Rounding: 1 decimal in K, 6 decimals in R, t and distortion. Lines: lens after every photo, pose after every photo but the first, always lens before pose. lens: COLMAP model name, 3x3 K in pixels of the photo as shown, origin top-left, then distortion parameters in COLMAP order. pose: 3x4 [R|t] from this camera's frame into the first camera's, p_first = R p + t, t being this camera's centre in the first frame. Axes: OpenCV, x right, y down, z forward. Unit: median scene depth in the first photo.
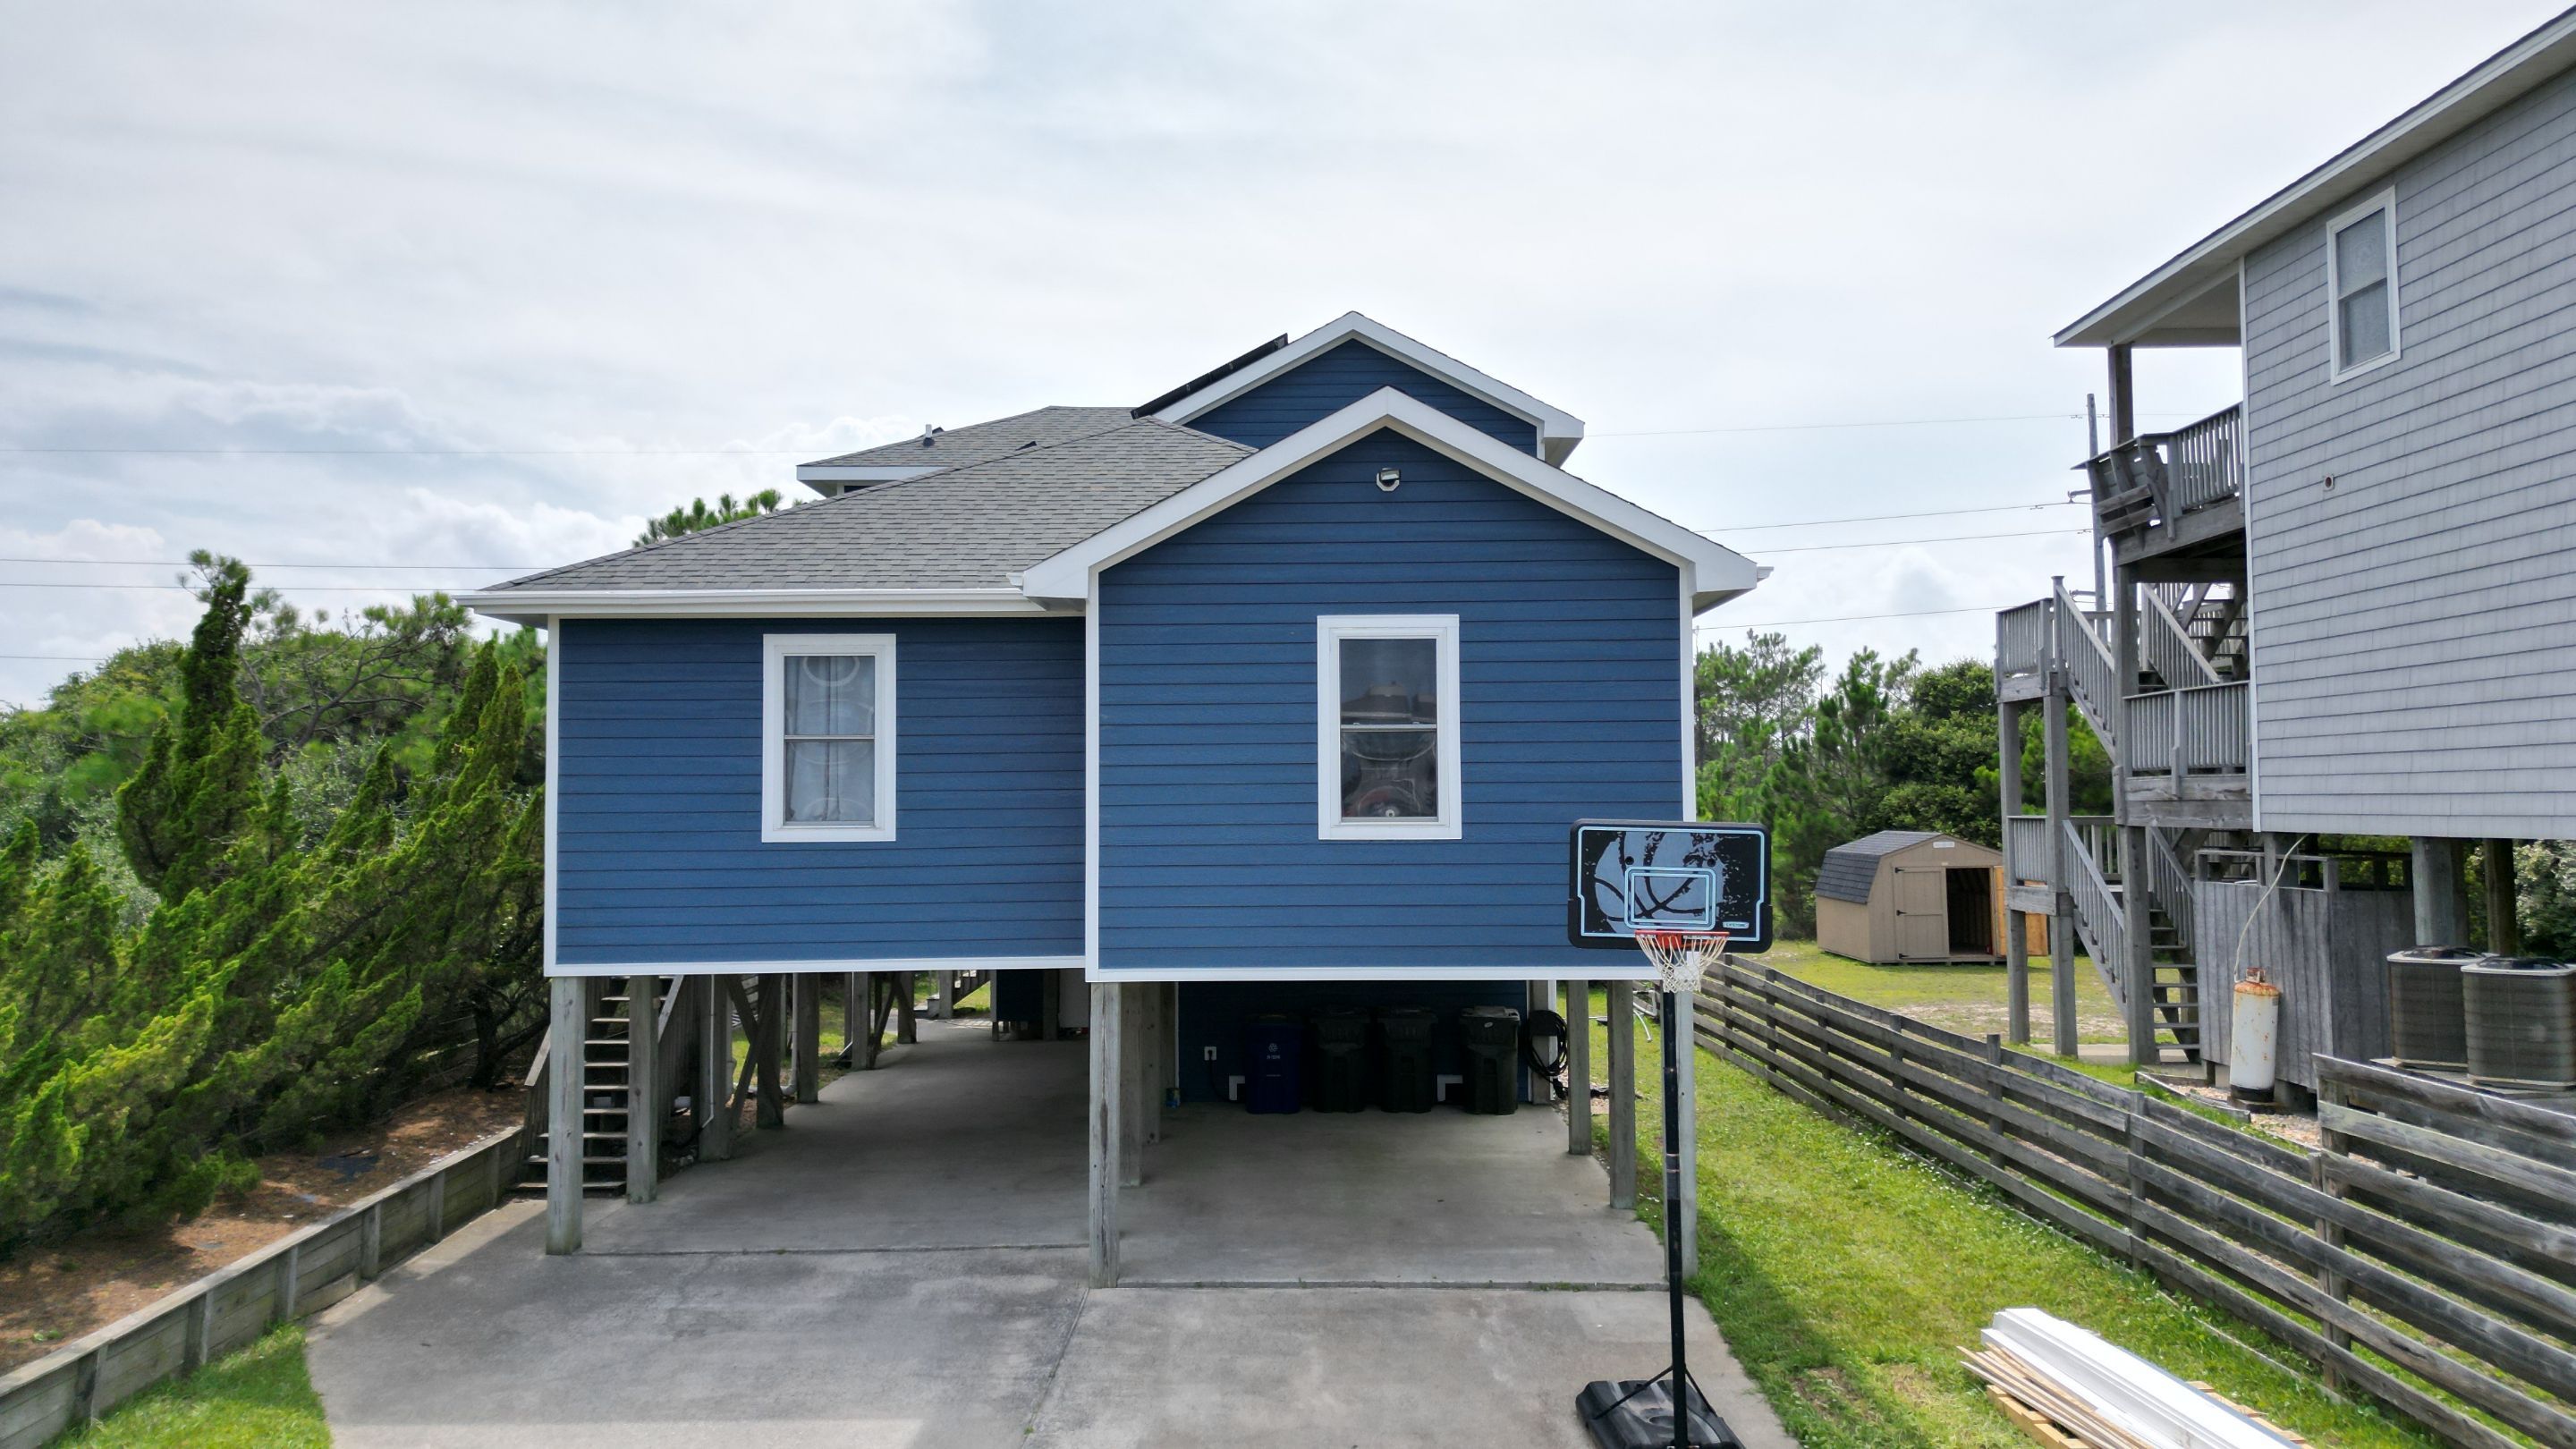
lens RADIAL K [[1800.0, 0, 1284.5], [0, 1800.0, 722.0], [0, 0, 1]] dist [0.084001, -0.094078]
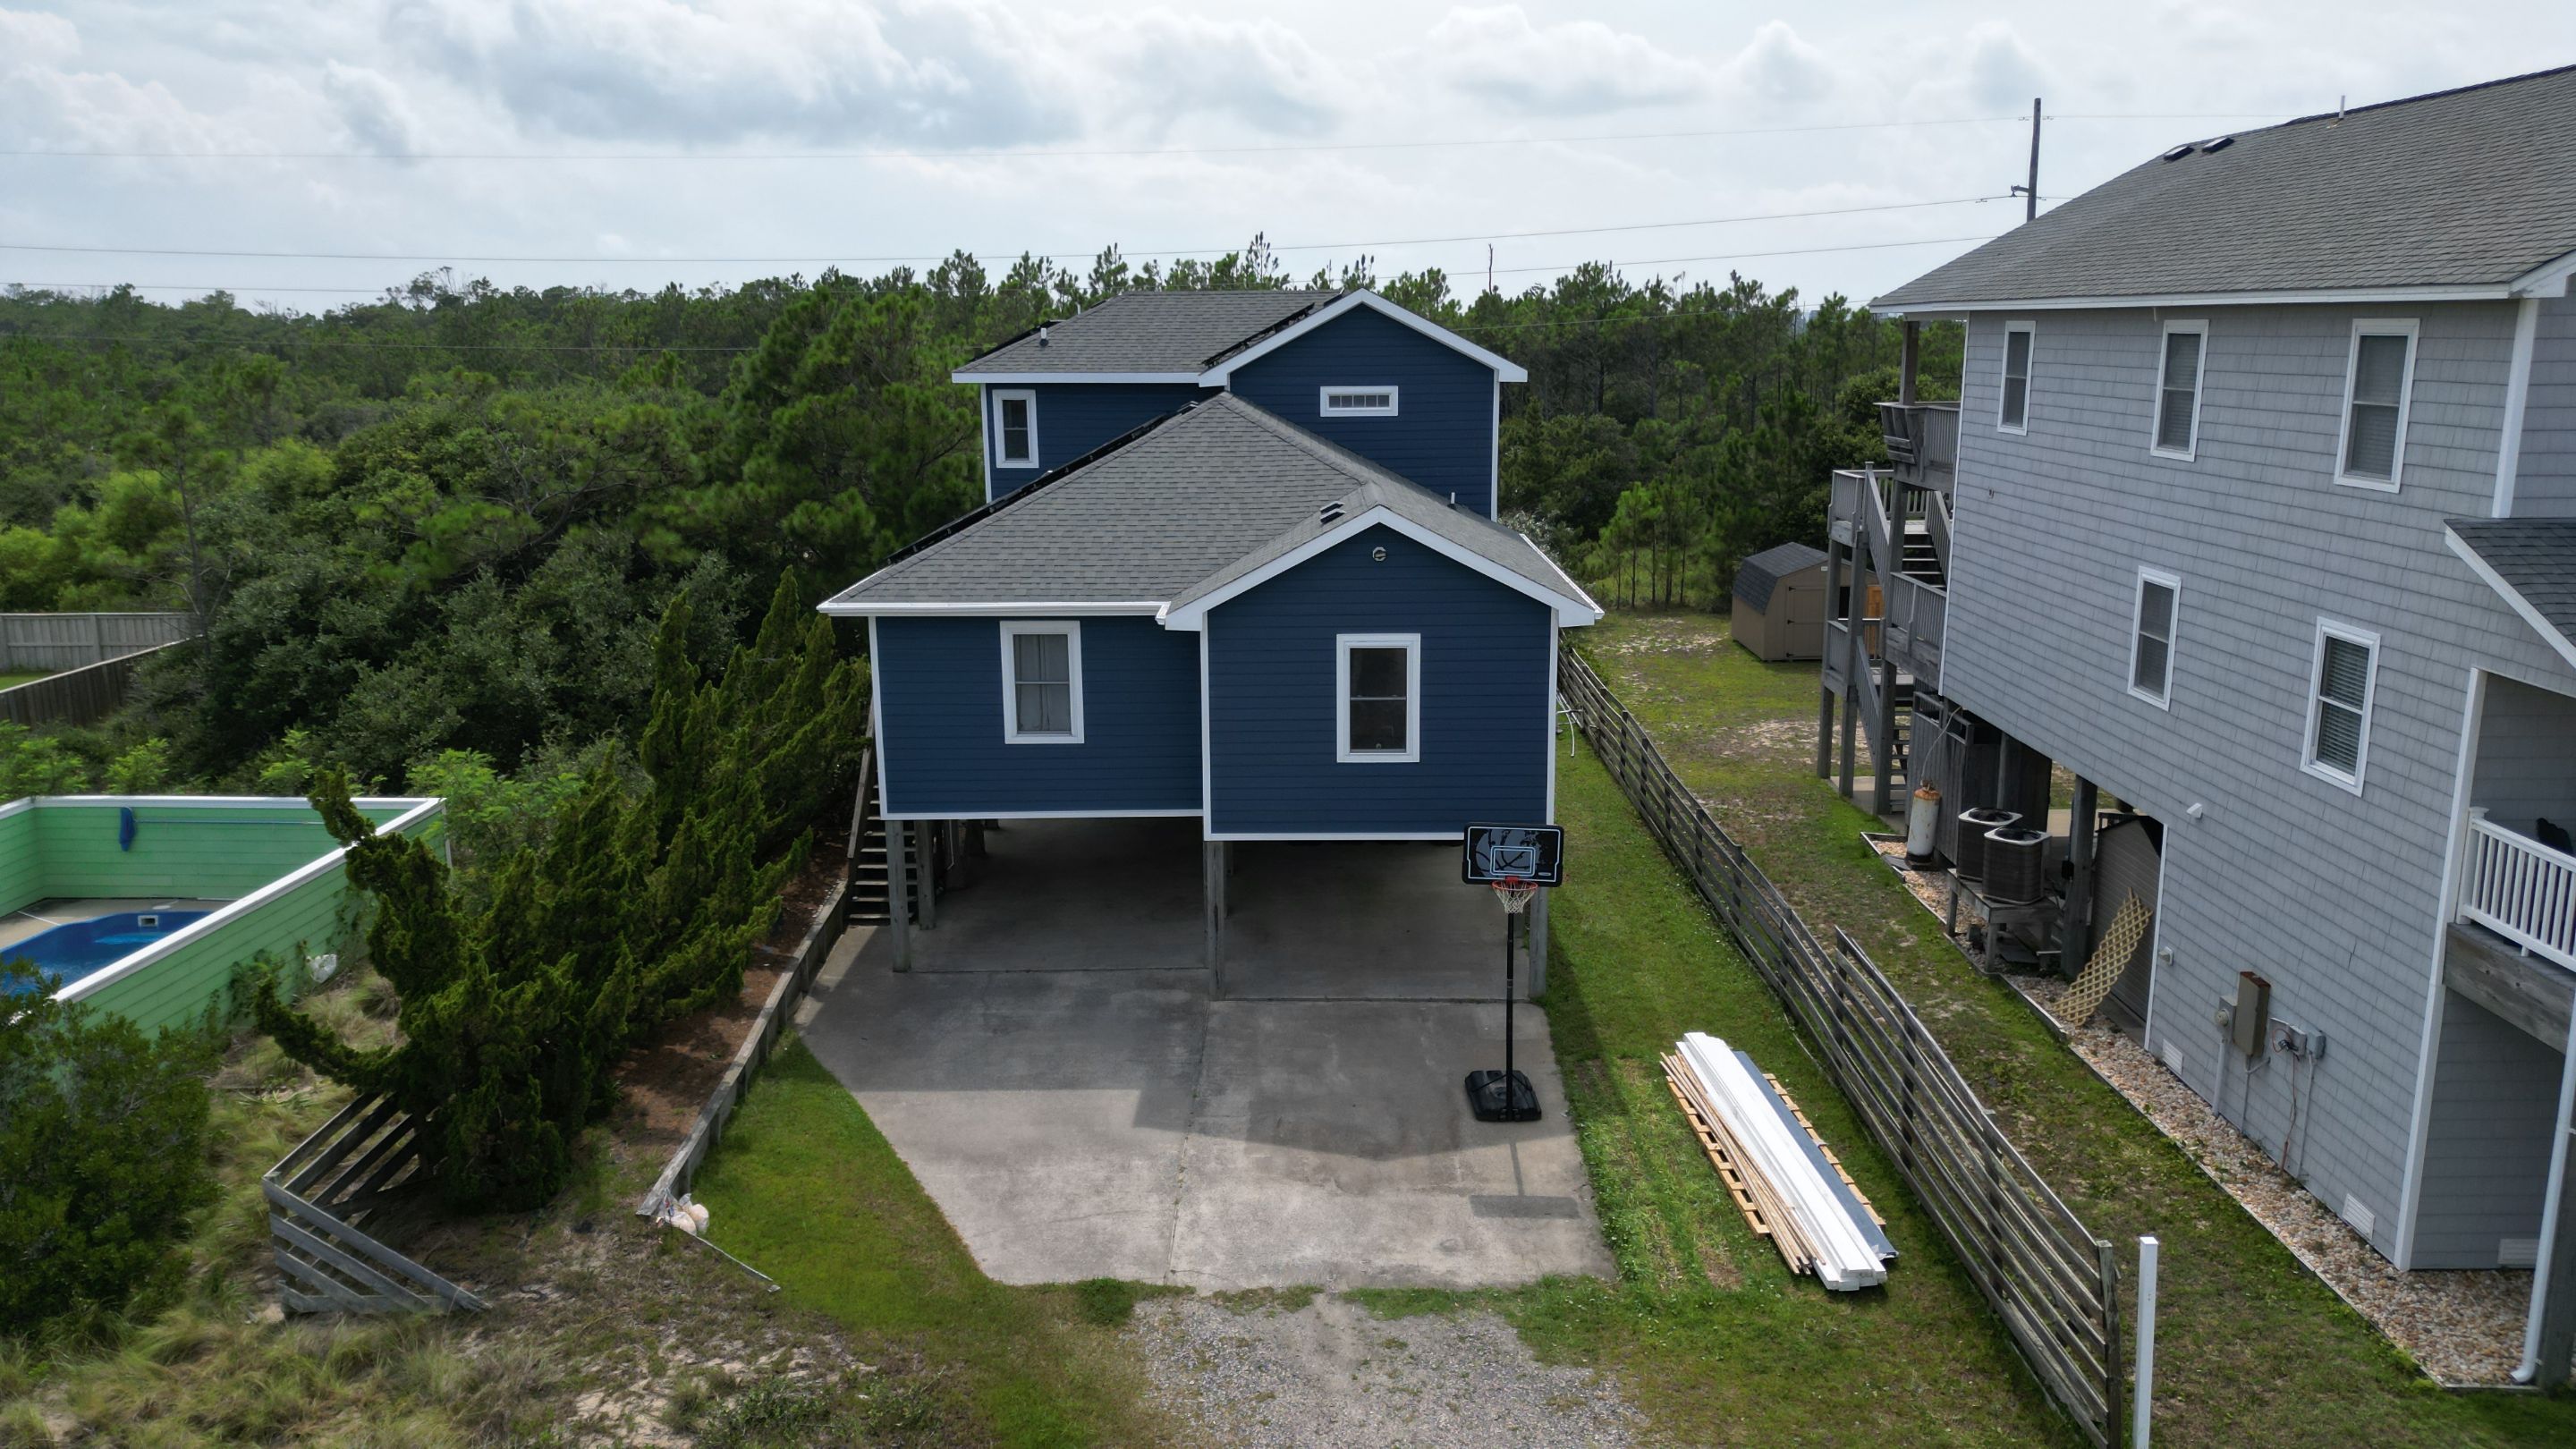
lens RADIAL K [[1800.0, 0, 1284.5], [0, 1800.0, 722.0], [0, 0, 1]] dist [0.084001, -0.094078]
pose [[0.999980, -0.000975, -0.006219, -0.019417], [0.002560, 0.965569, 0.260133, -0.391742], [0.005751, -0.260144, 0.965553, -0.612148]]
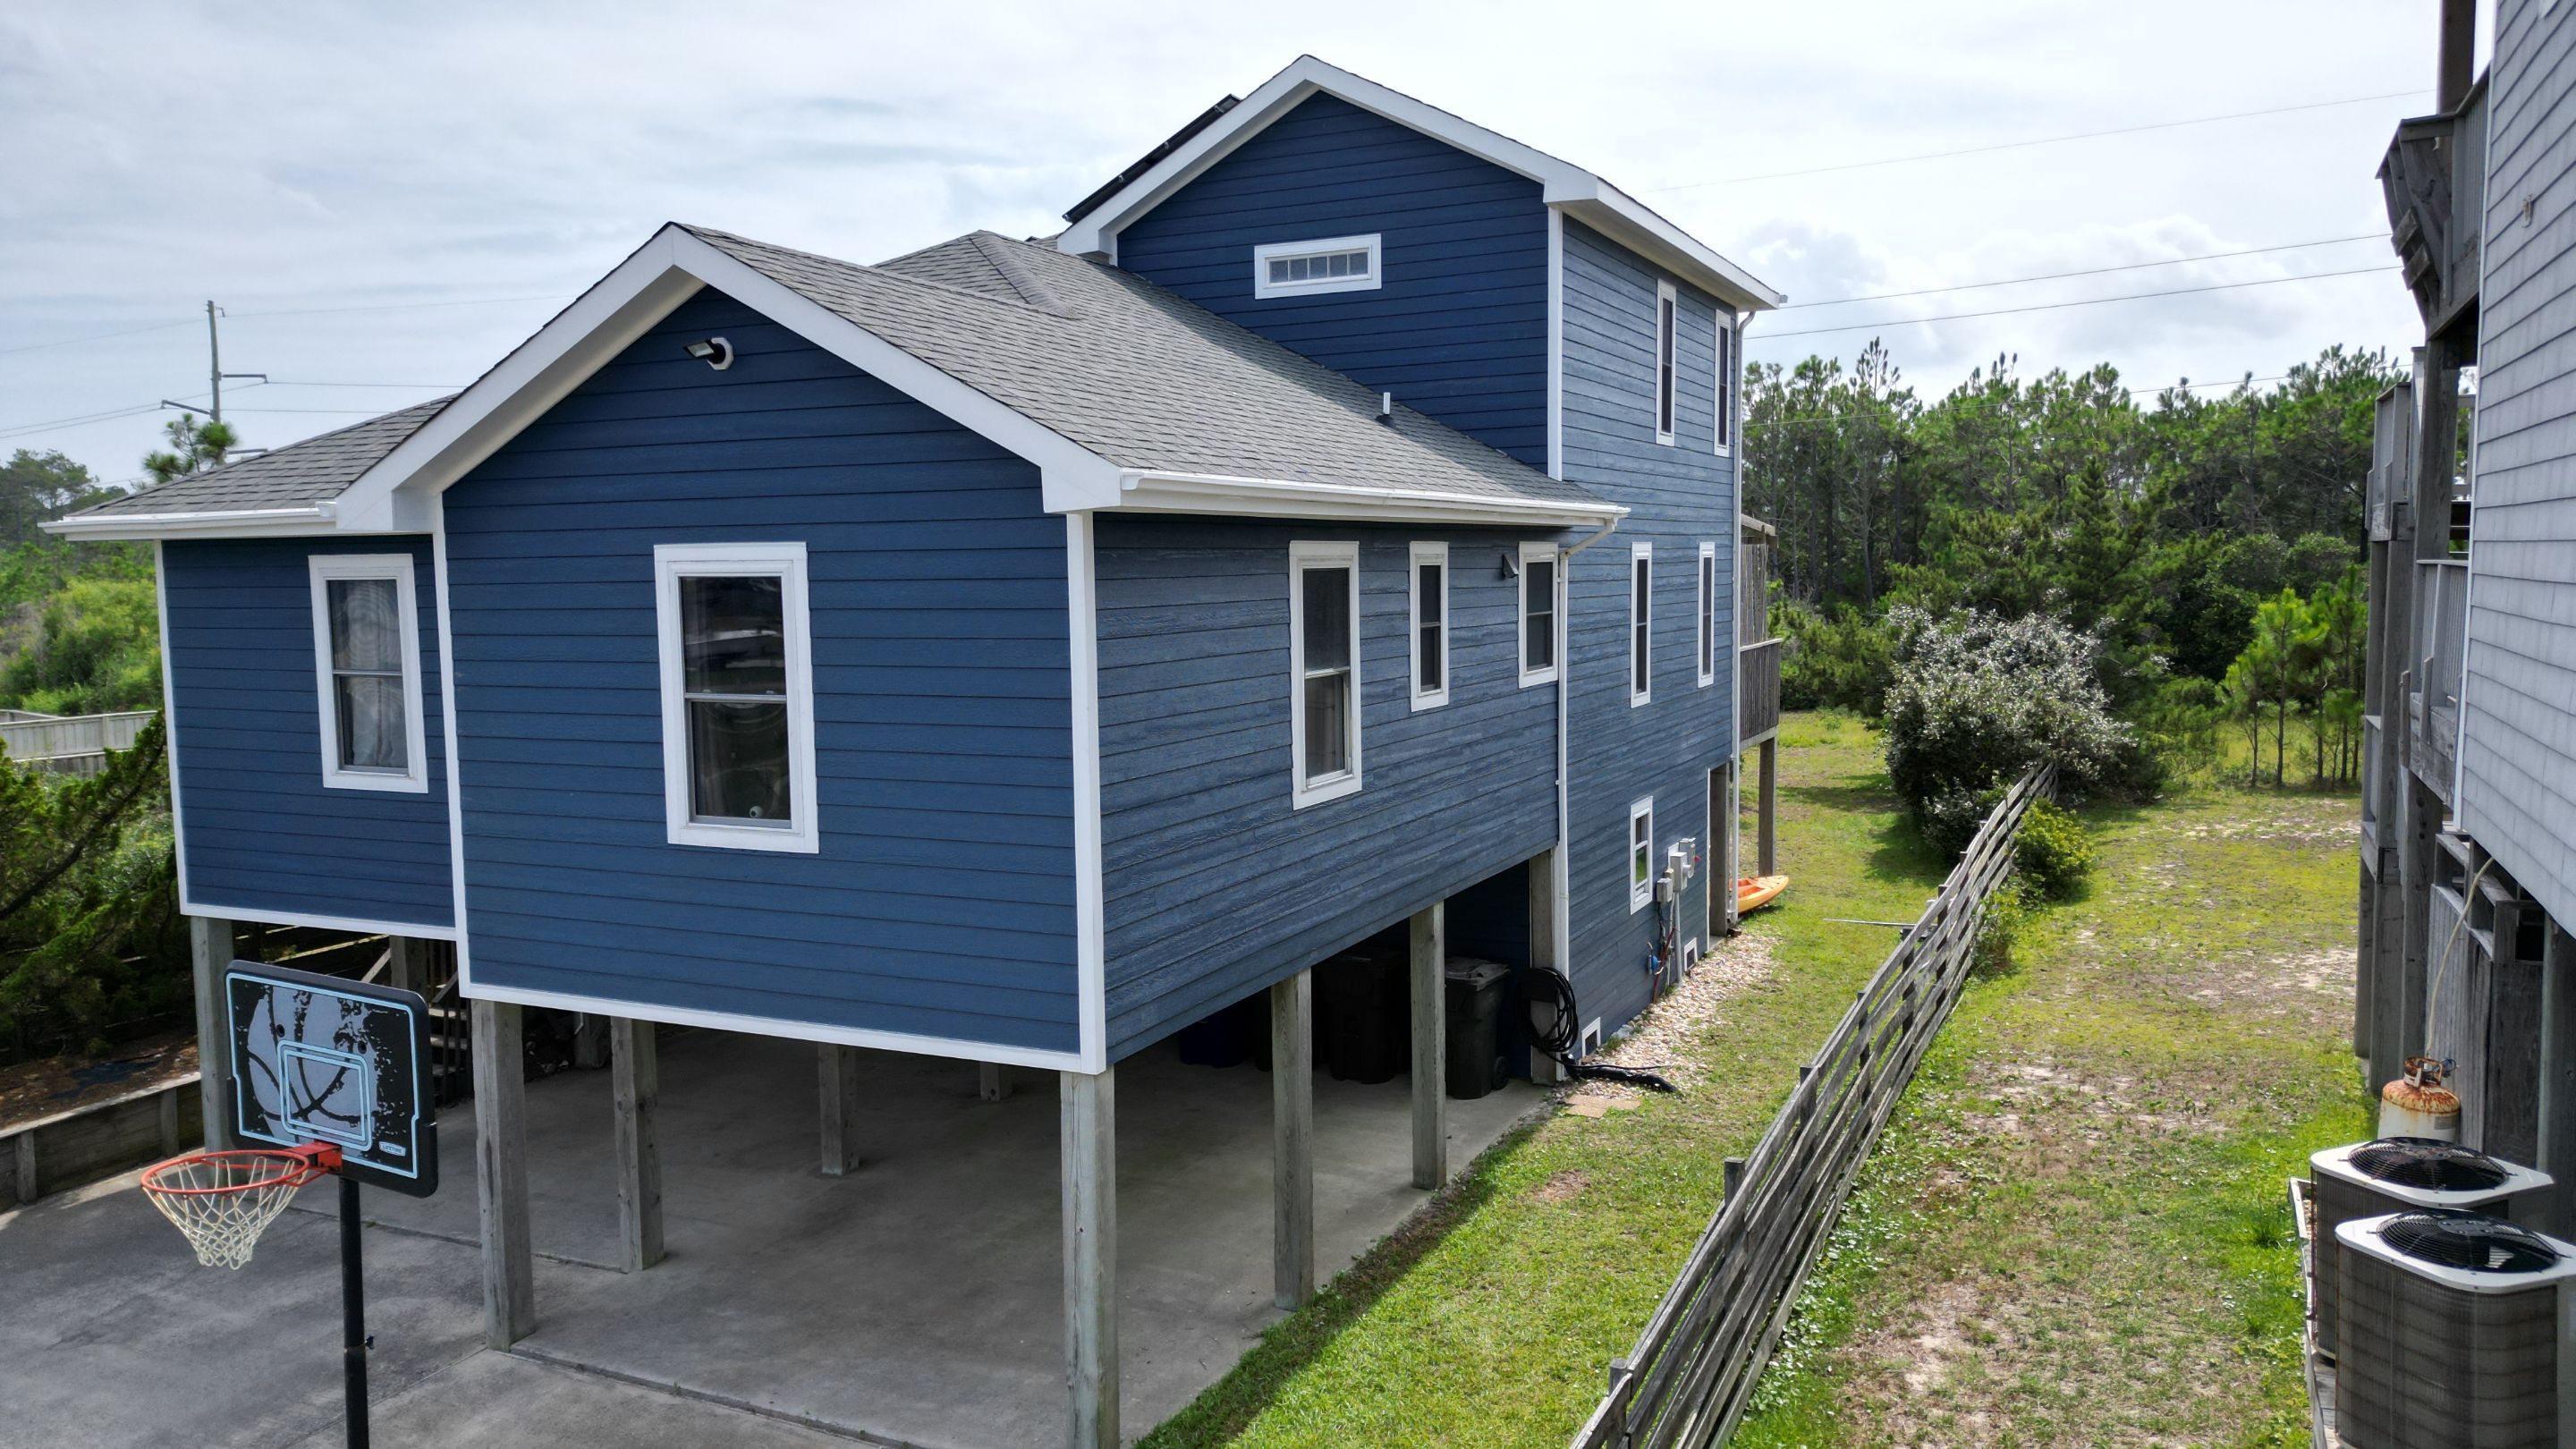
lens RADIAL K [[1803.6, 0, 1284.9], [0, 1803.6, 723.7], [0, 0, 1]] dist [0.074642, -0.078211]
pose [[0.903963, 0.031812, -0.426426, 0.539200], [0.028286, 0.990596, 0.133862, -0.074203], [0.426674, -0.133068, 0.894562, 0.399049]]
